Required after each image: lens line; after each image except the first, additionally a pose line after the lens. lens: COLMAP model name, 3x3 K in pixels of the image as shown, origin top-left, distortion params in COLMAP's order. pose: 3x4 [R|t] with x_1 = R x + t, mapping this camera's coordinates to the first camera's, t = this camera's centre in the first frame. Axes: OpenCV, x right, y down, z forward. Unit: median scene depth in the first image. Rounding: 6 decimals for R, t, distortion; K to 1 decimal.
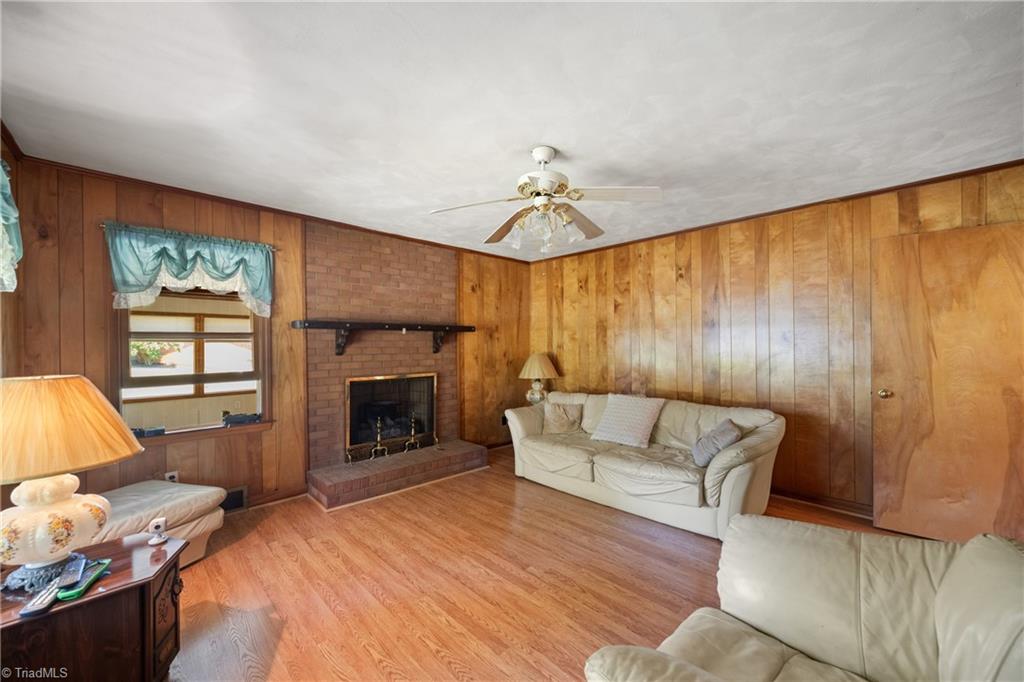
lens RADIAL K [[395.7, 0, 523.2], [0, 395.7, 344.4], [0, 0, 1]] dist [-0.001222, -0.000277]
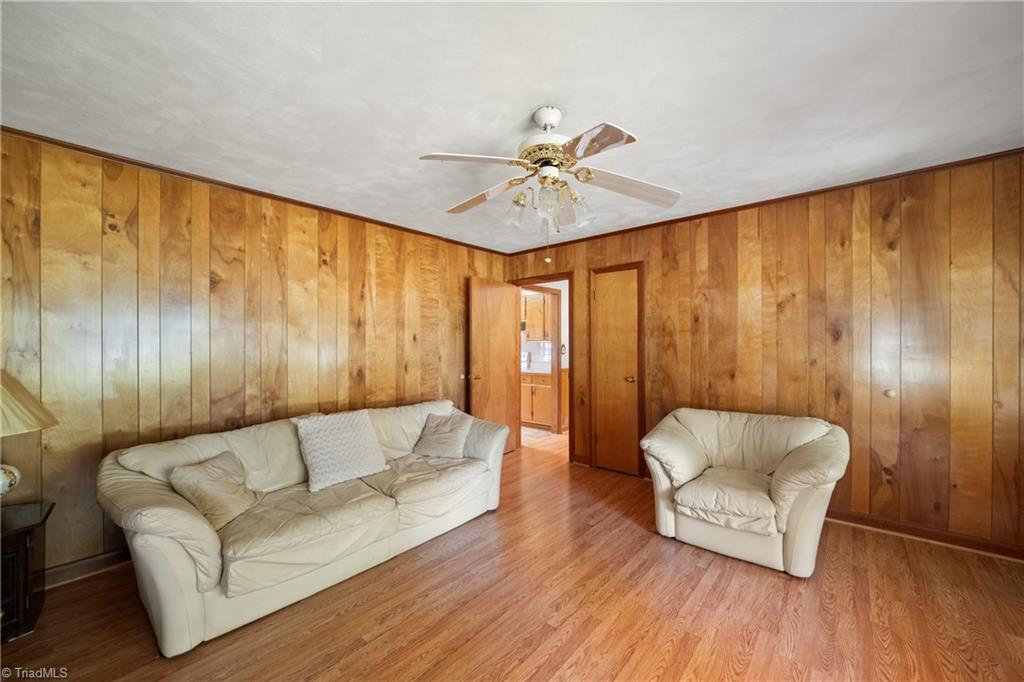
lens RADIAL K [[395.7, 0, 523.3], [0, 395.7, 340.7], [0, 0, 1]] dist [-0.001222, -0.000277]
pose [[-0.076317, 0.014236, 0.996982, -0.473499], [0.004035, 0.999894, -0.013969, 0.004315], [-0.997075, 0.002957, -0.076367, 0.677006]]
